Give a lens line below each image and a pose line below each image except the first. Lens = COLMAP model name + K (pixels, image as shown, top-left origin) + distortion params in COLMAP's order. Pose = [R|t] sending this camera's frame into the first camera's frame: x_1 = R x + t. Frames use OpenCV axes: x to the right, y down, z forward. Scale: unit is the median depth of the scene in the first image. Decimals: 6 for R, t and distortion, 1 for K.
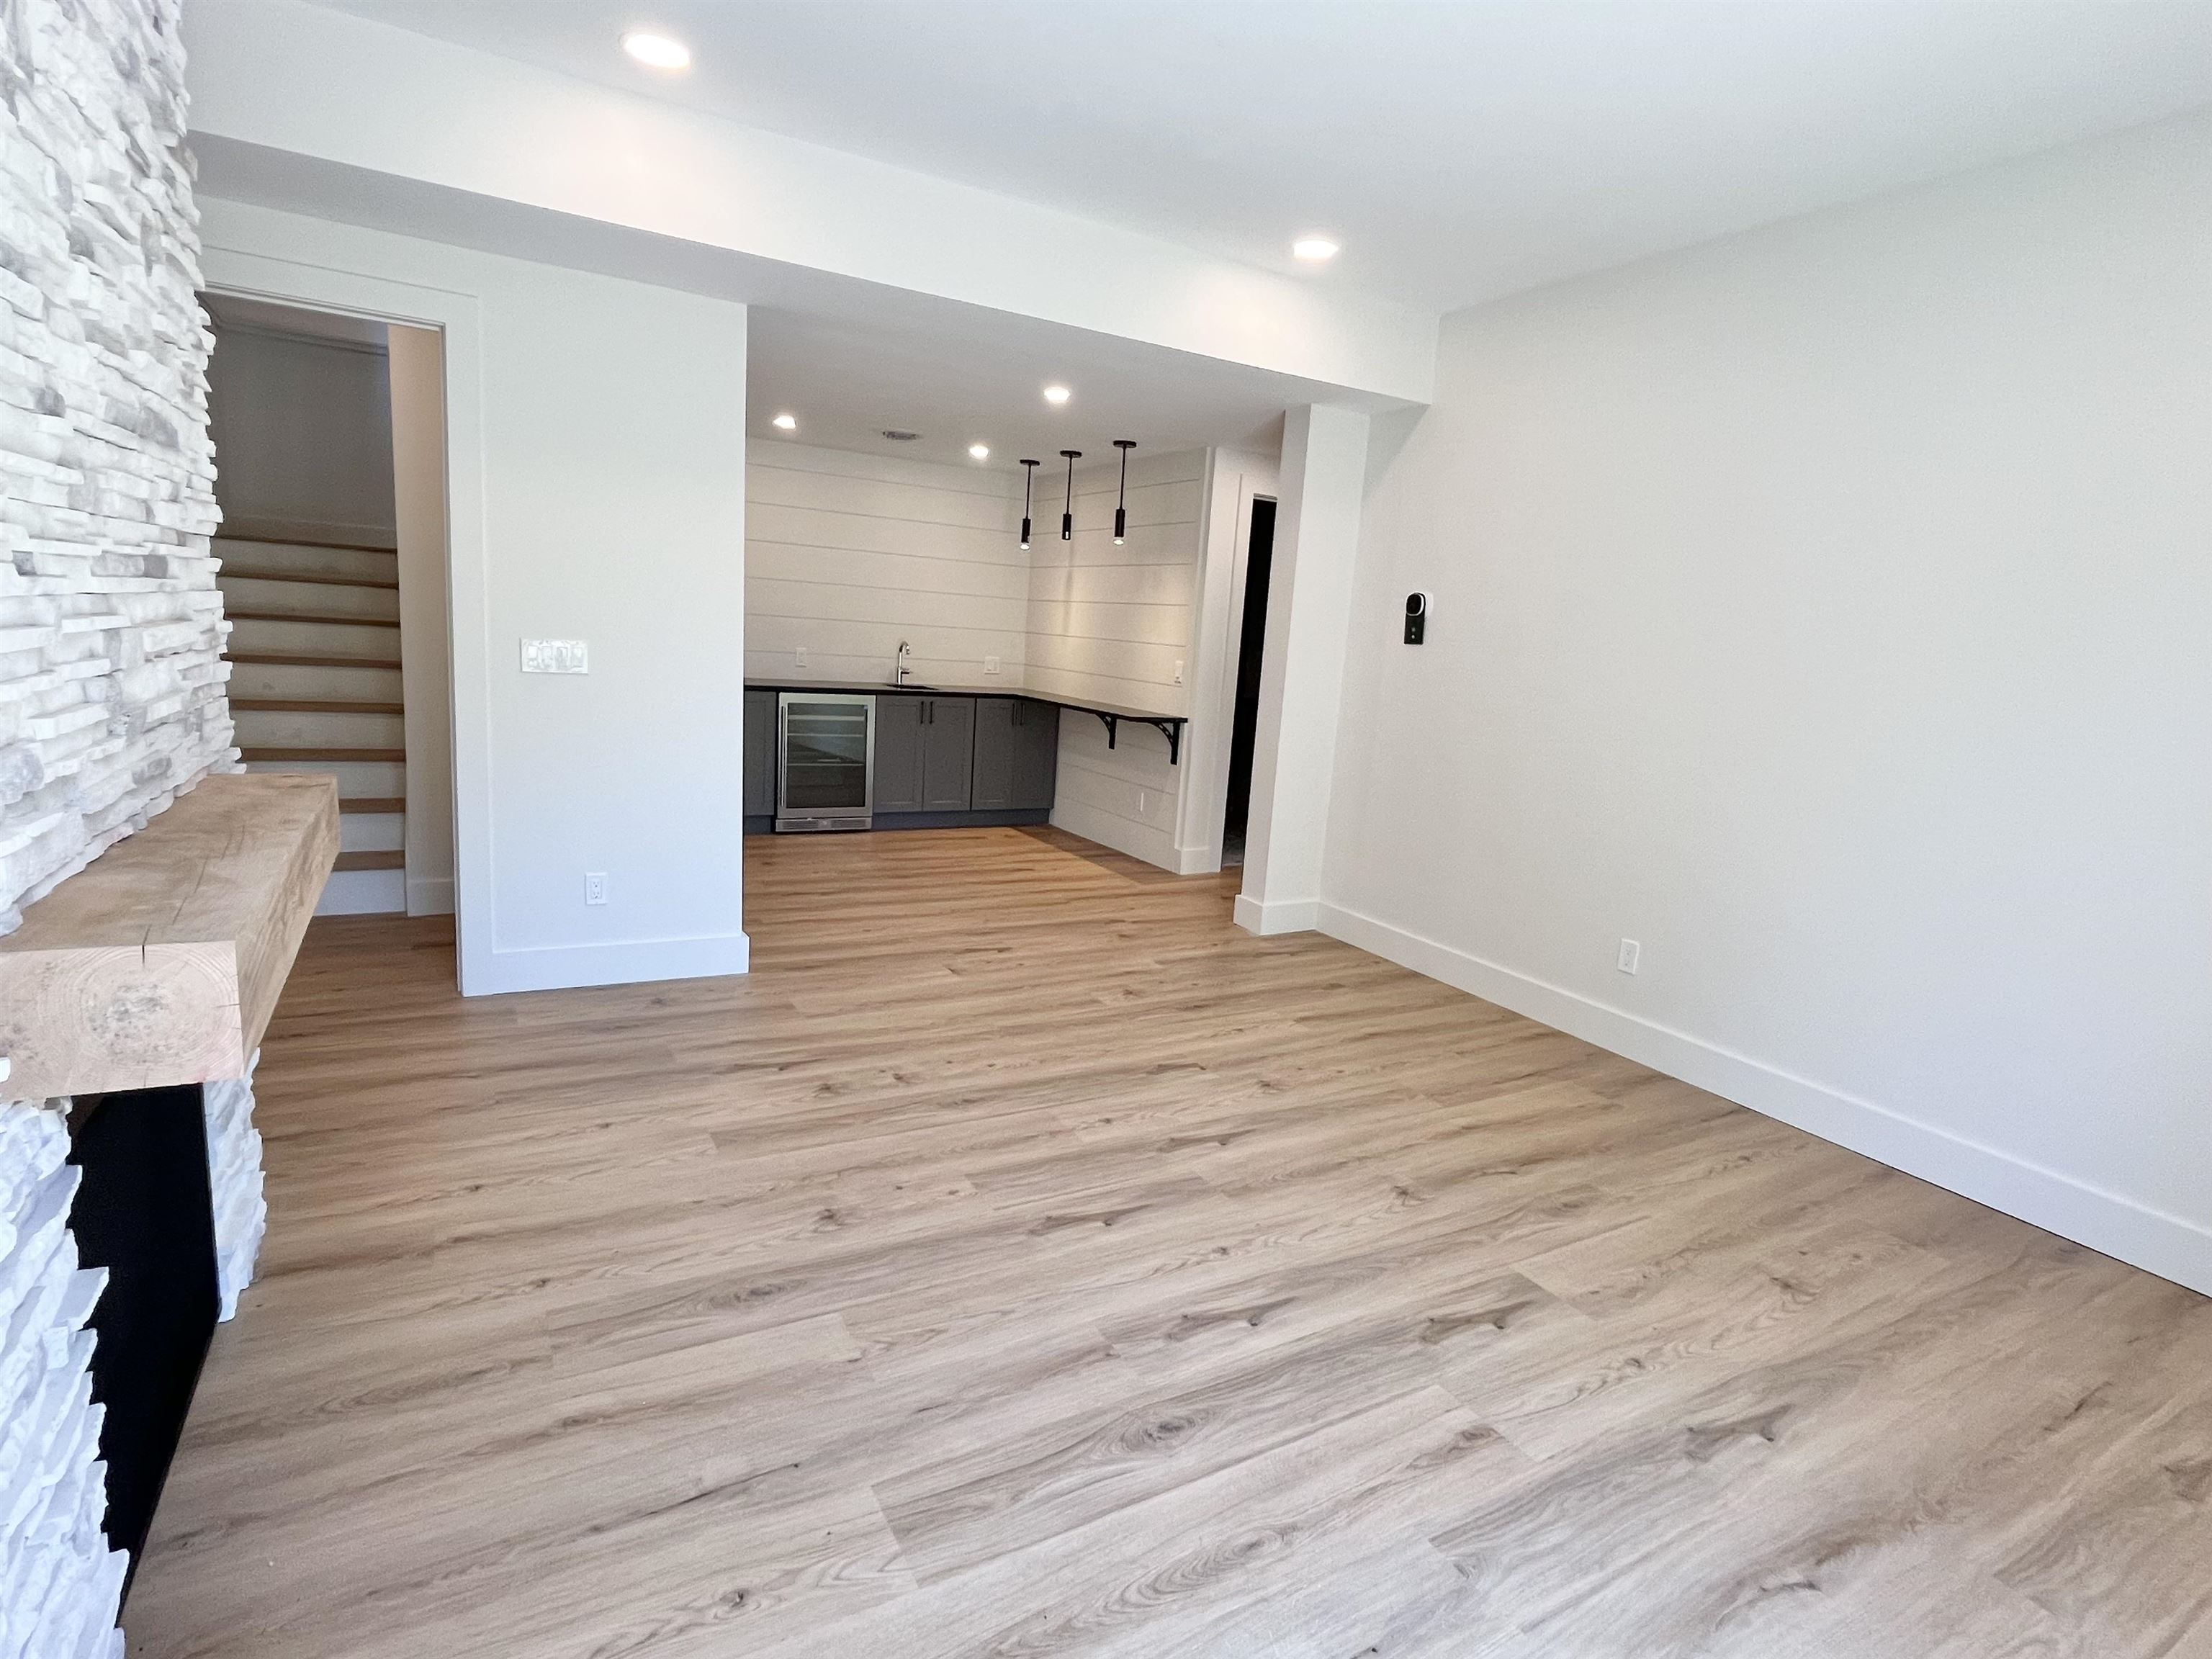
lens RADIAL K [[1114.7, 0, 1106.0], [0, 1114.7, 829.5], [0, 0, 1]] dist [-0.002000, -0.000403]
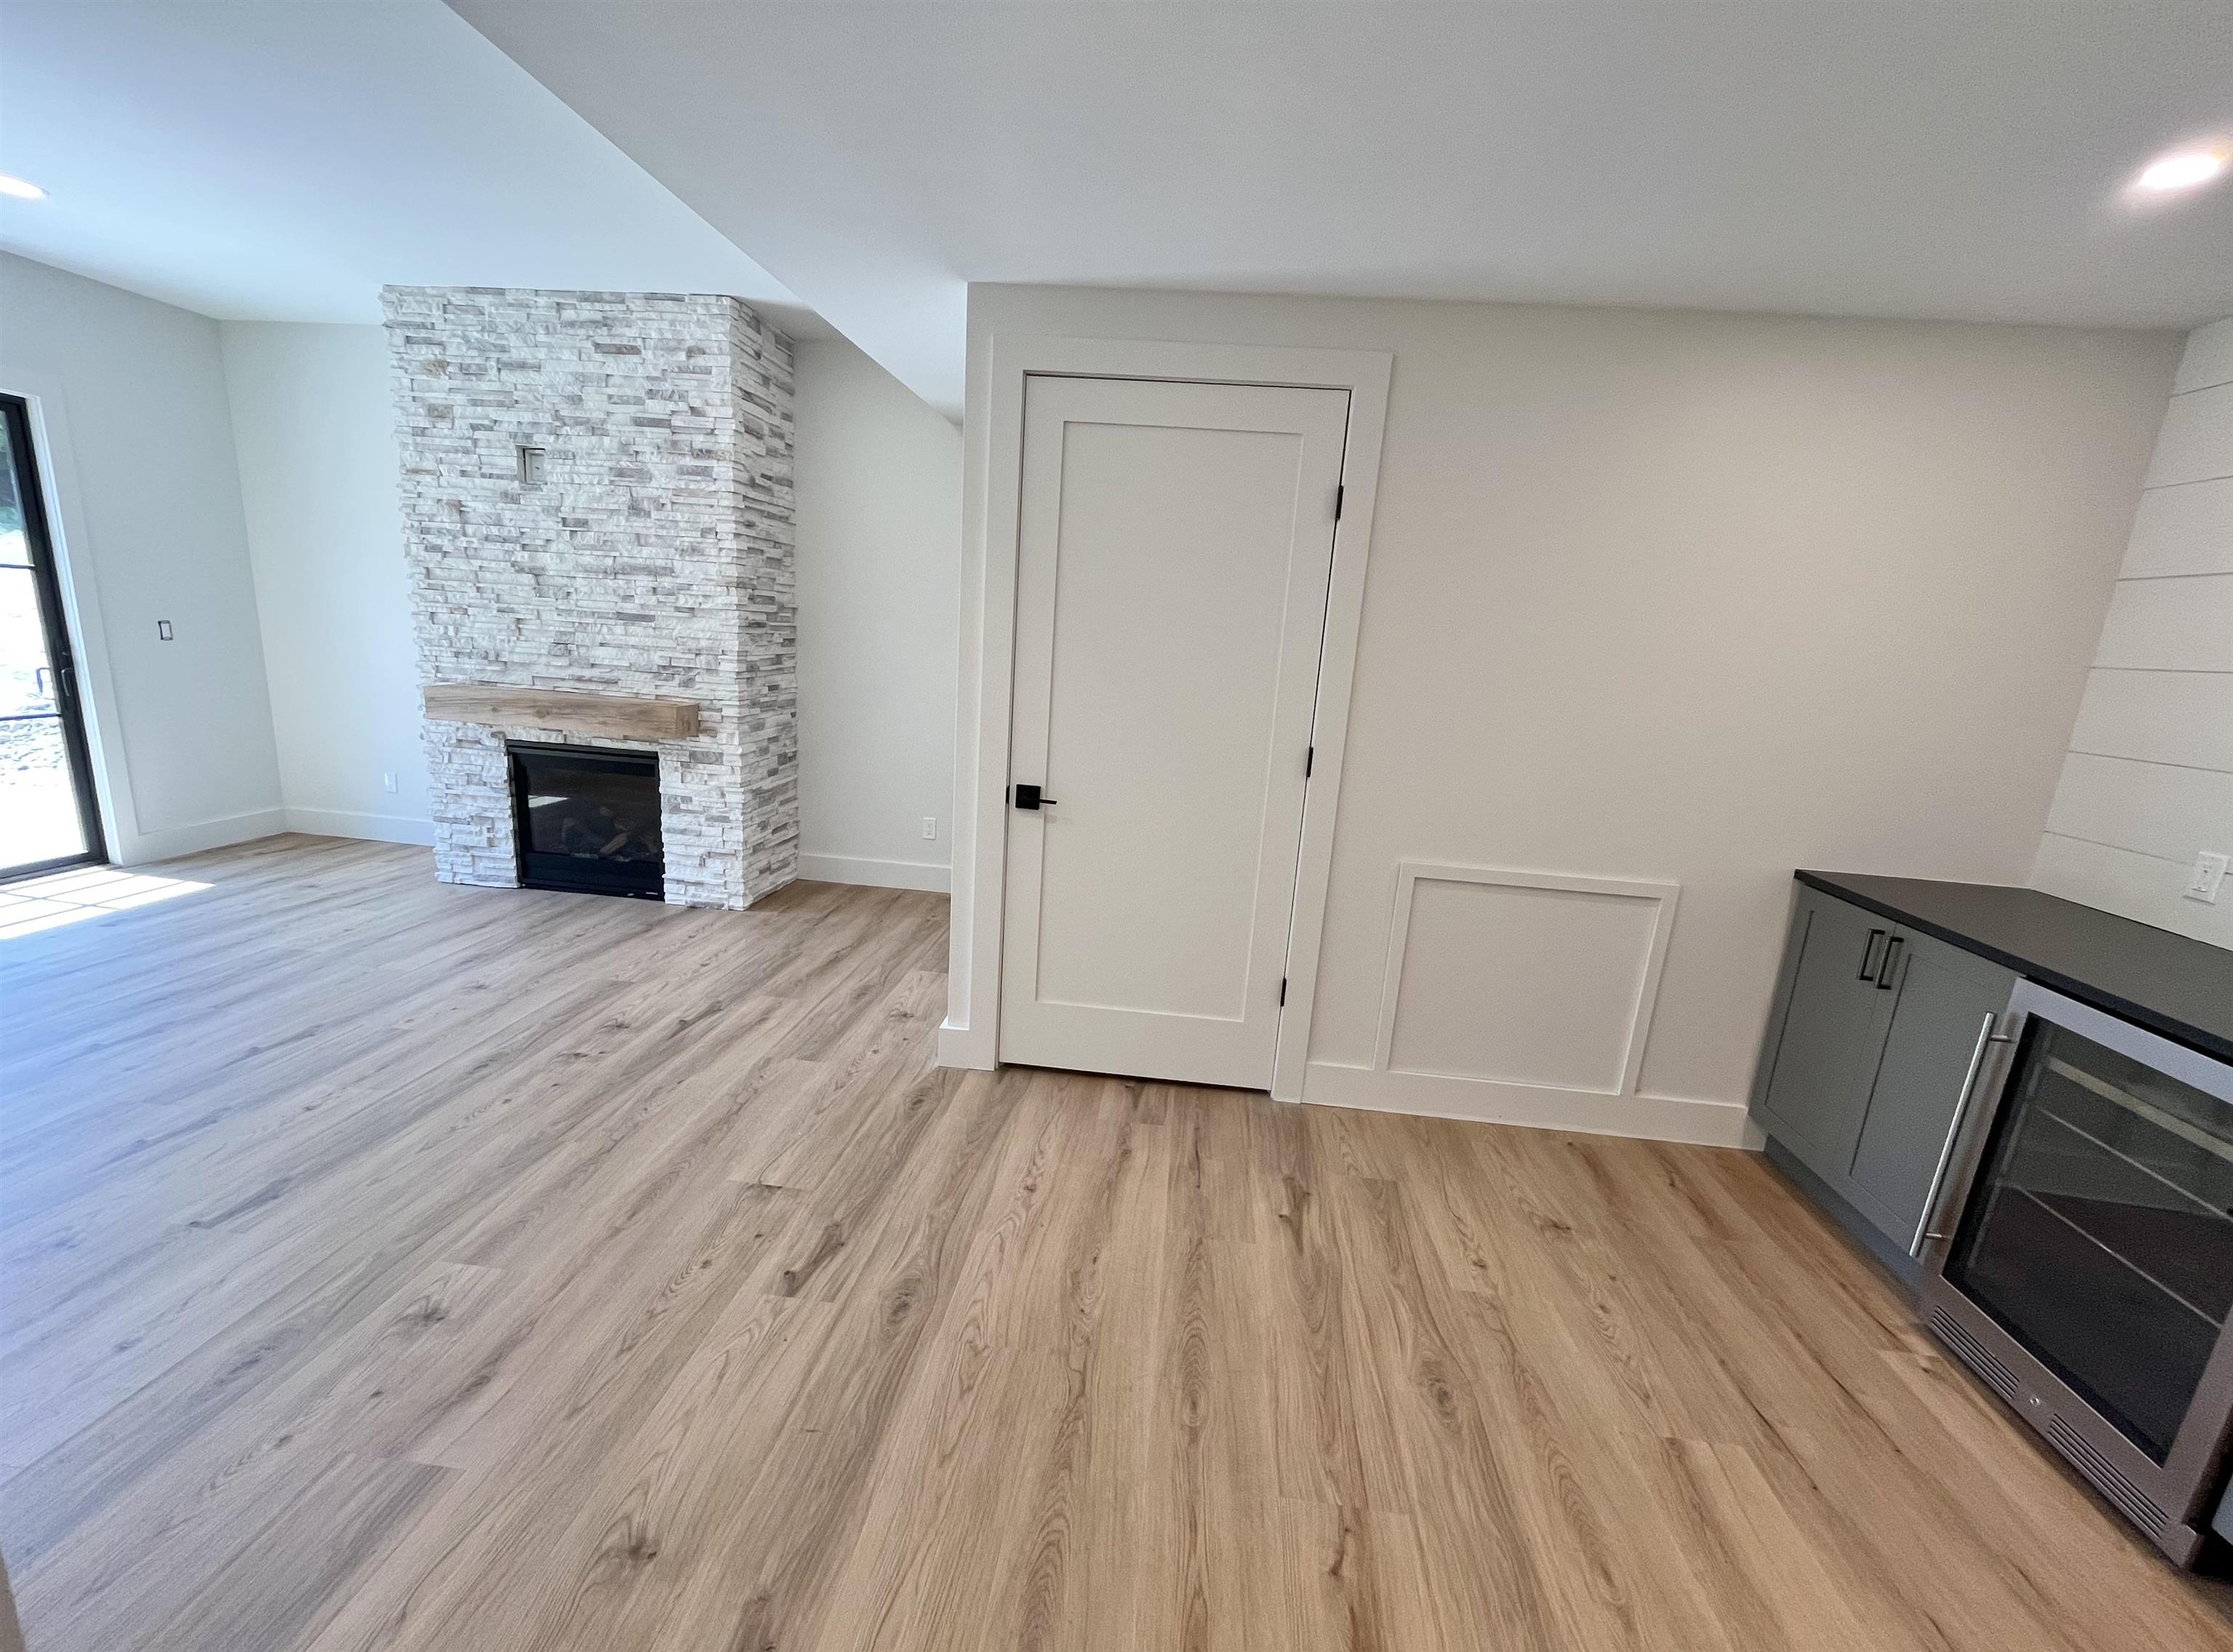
lens RADIAL K [[910.7, 0, 1122.4], [0, 910.7, 836.9], [0, 0, 1]] dist [-0.006877, -0.000127]
pose [[-0.573618, 0.074507, -0.815727, 0.210672], [-0.247709, 0.933449, 0.259447, -0.328777], [0.780770, 0.350887, -0.516987, 1.770065]]
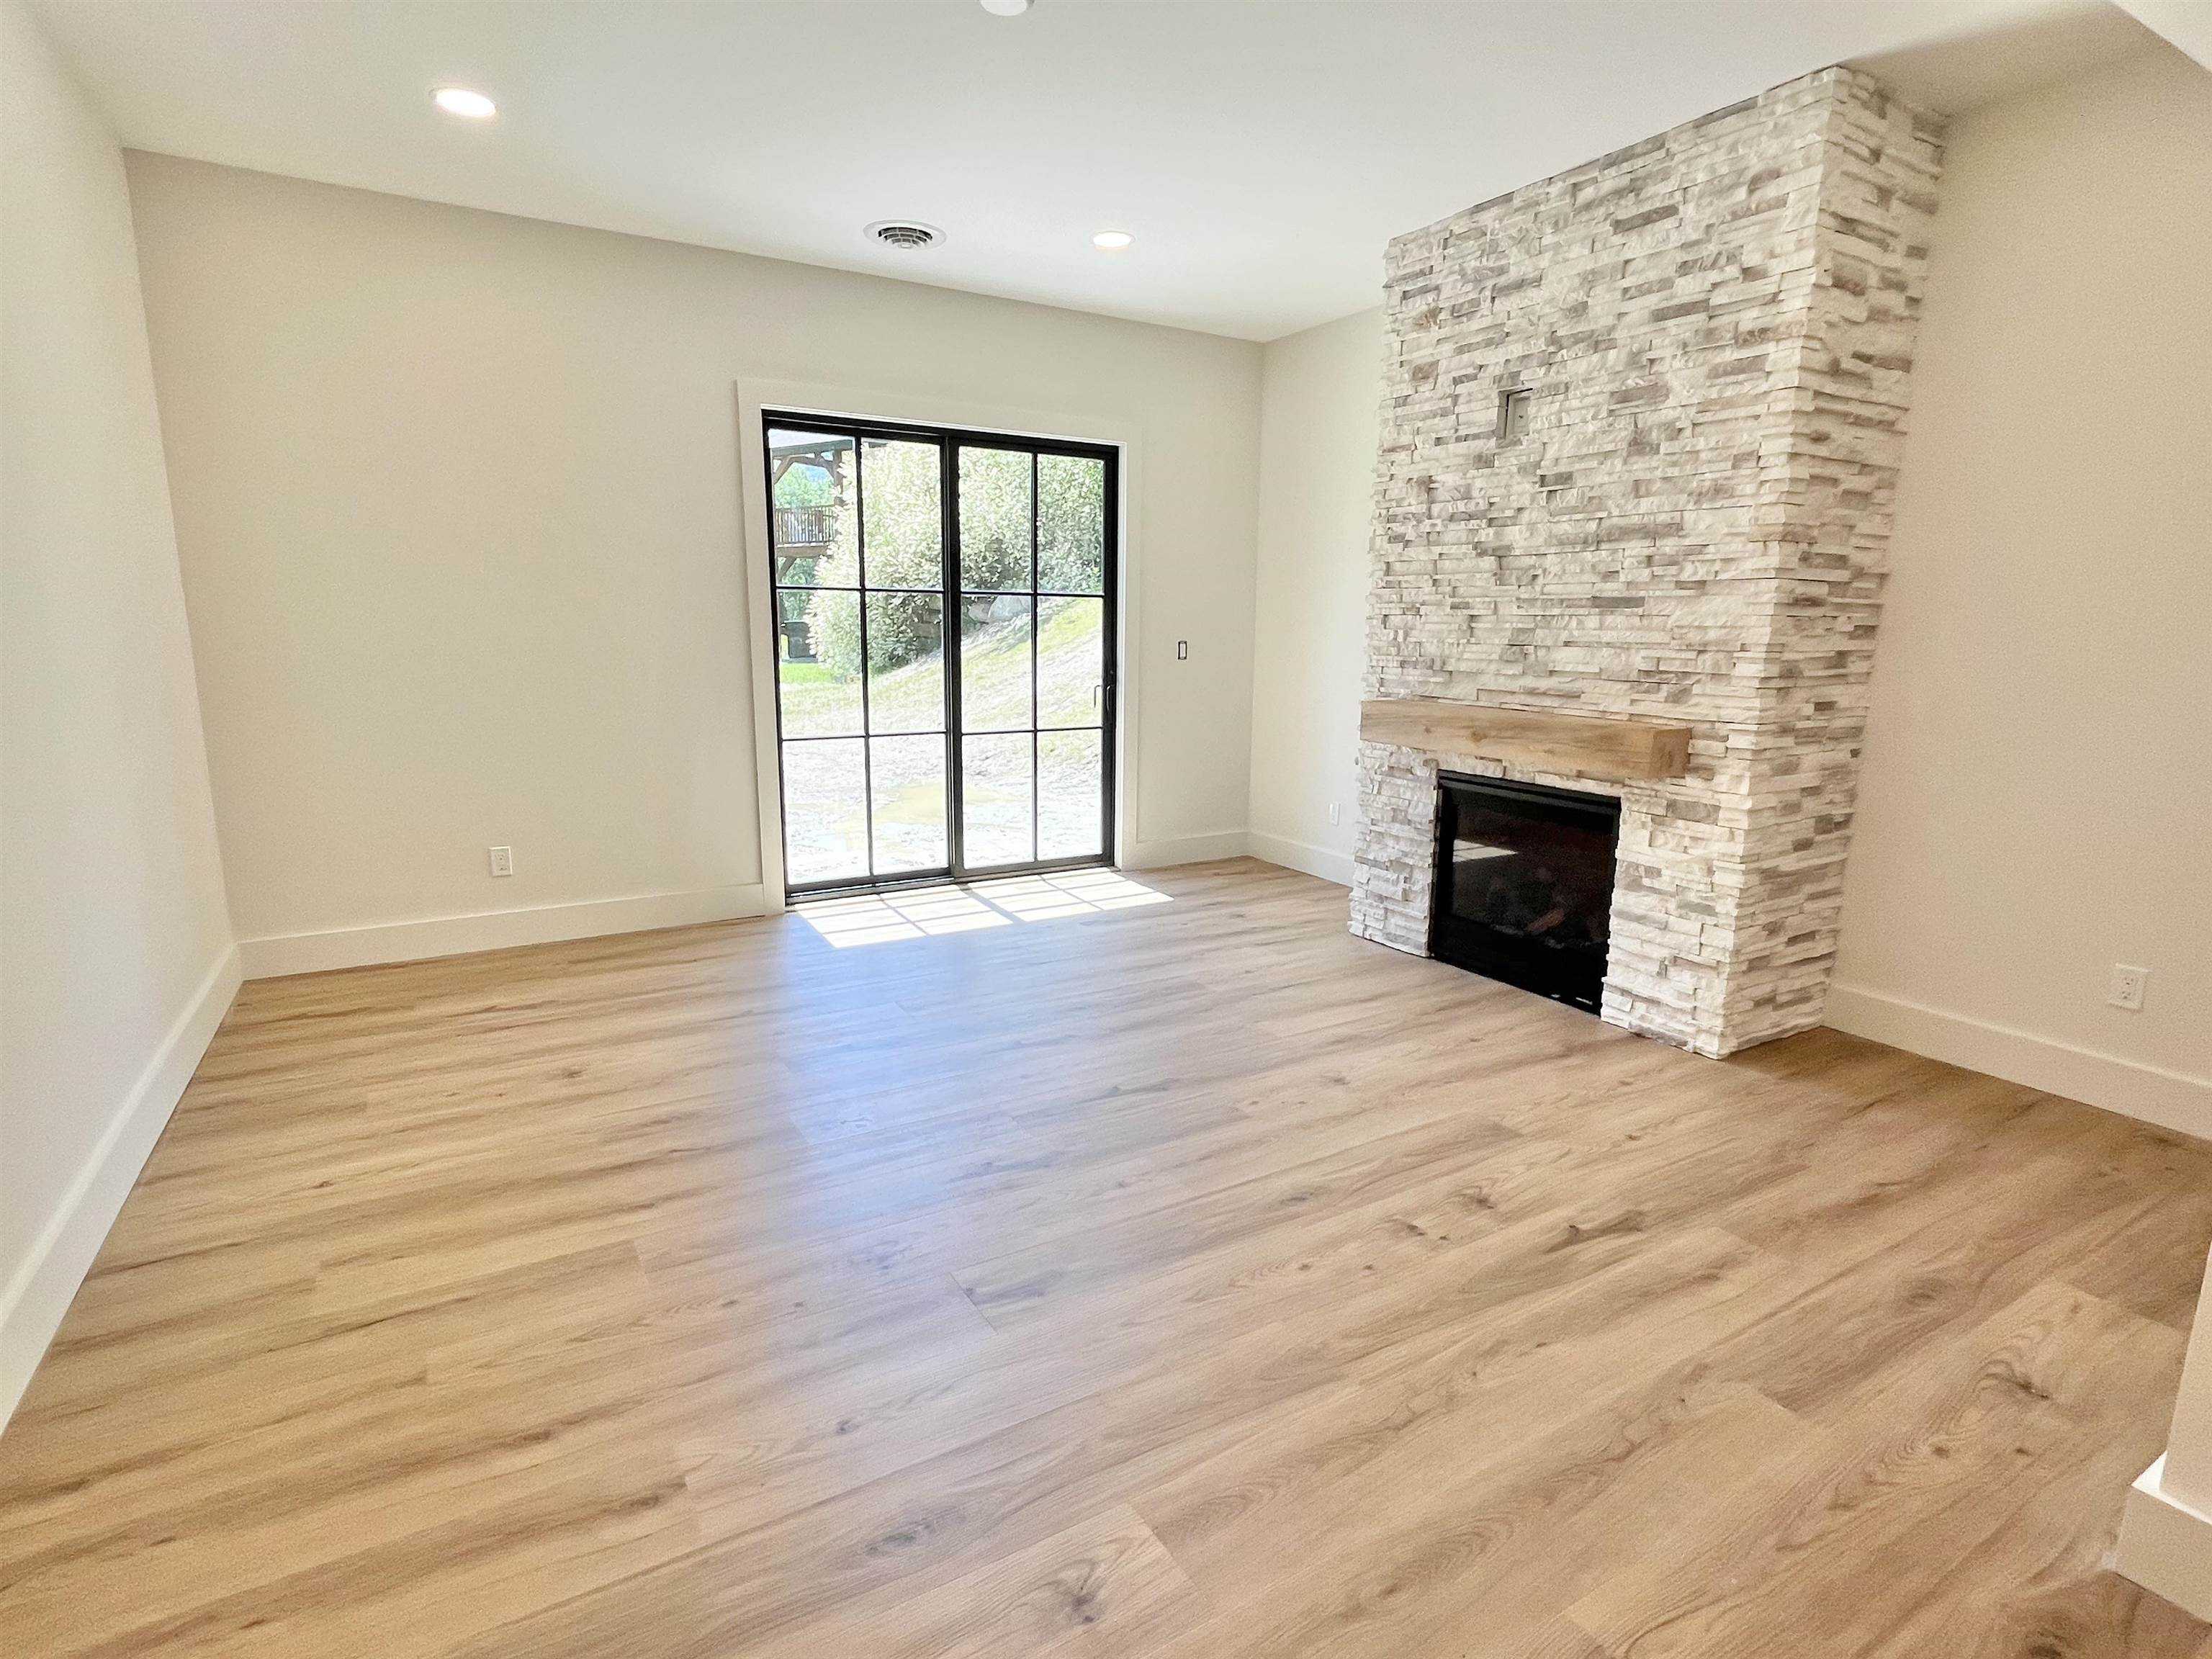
lens RADIAL K [[1114.7, 0, 1106.0], [0, 1114.7, 829.5], [0, 0, 1]] dist [-0.002000, -0.000403]
pose [[-0.996770, -0.075926, -0.026179, 0.050967], [-0.080278, 0.932270, 0.352744, -0.254971], [-0.002376, 0.353706, -0.935354, 1.566238]]
